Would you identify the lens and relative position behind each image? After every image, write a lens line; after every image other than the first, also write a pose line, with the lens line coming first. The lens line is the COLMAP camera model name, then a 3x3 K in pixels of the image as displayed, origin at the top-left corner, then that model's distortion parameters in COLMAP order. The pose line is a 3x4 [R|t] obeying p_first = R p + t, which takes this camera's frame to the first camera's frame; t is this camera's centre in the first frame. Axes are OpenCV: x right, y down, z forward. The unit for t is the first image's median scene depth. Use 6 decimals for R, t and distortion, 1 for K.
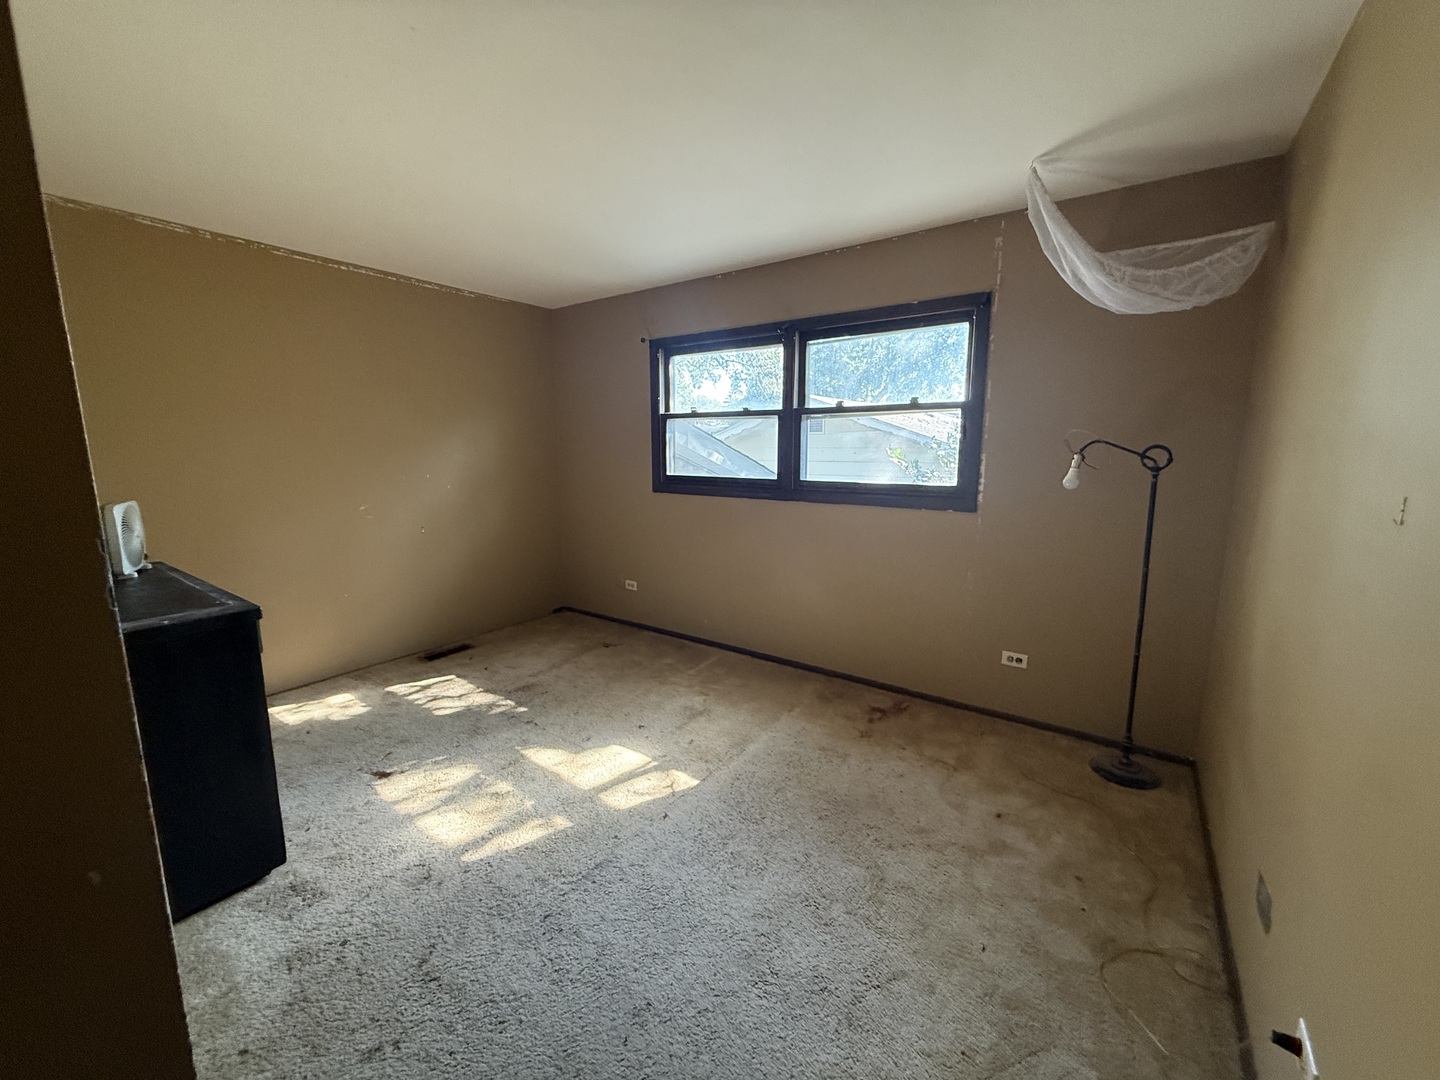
lens RADIAL K [[573.7, 0, 716.0], [0, 573.7, 537.3], [0, 0, 1]] dist [-0.000518, 0.000243]
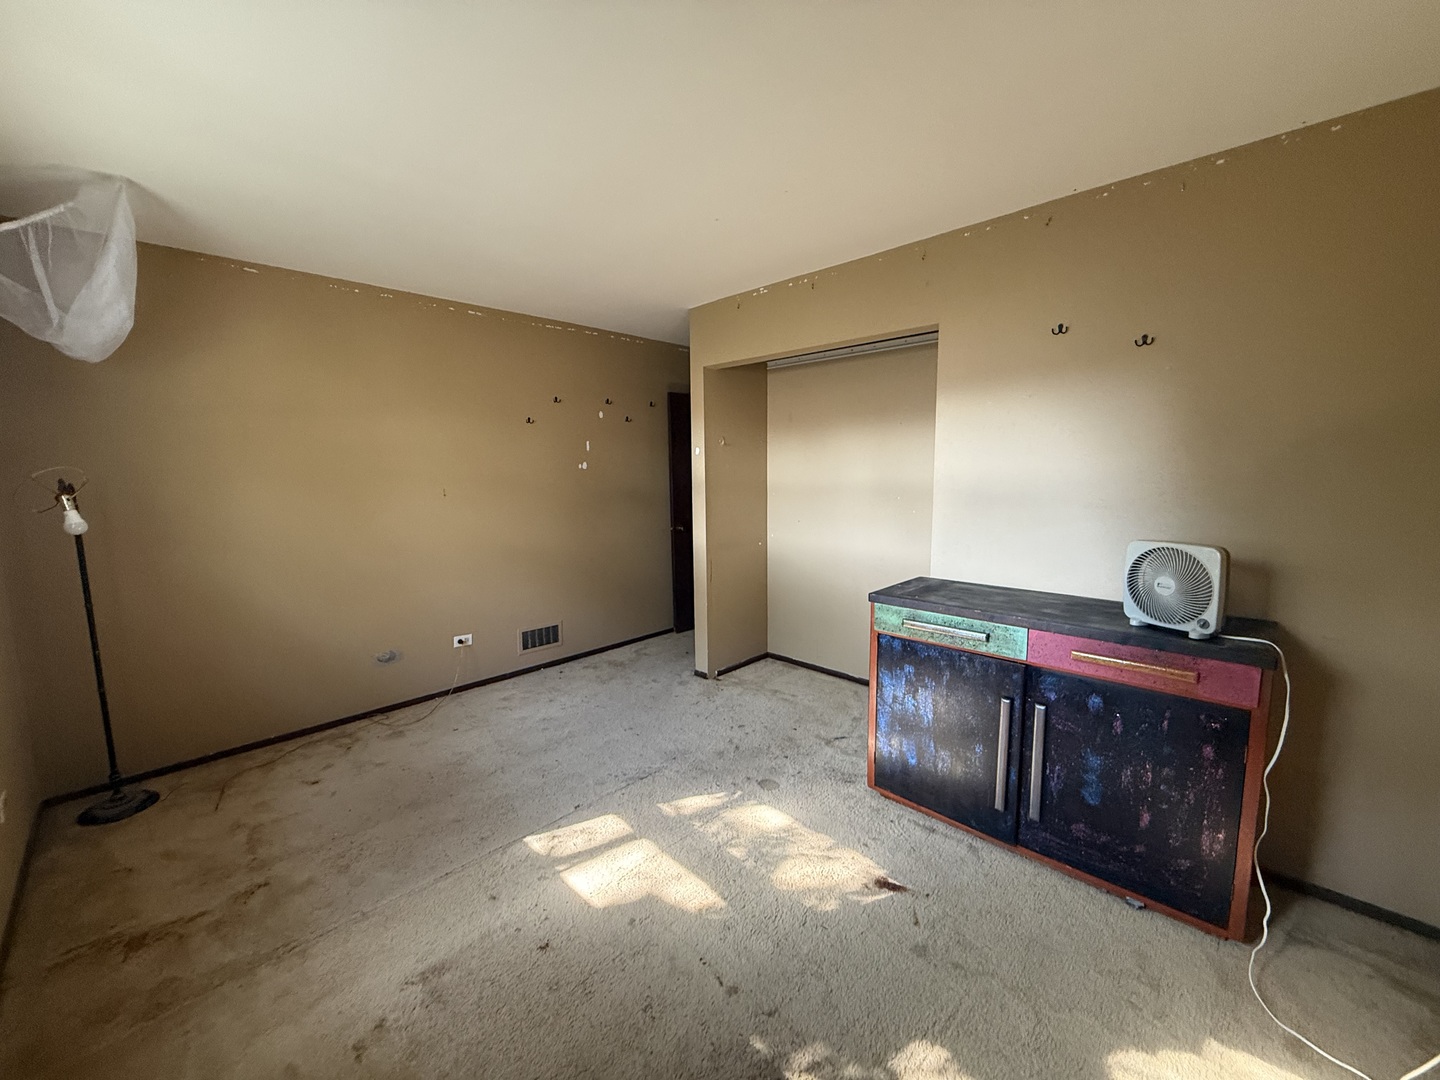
lens RADIAL K [[573.7, 0, 716.0], [0, 573.7, 537.3], [0, 0, 1]] dist [-0.000518, 0.000243]
pose [[-0.988297, -0.006288, 0.152415, -0.491840], [0.036011, 0.961293, 0.273164, -0.298978], [-0.148233, 0.275456, -0.949816, 1.764570]]
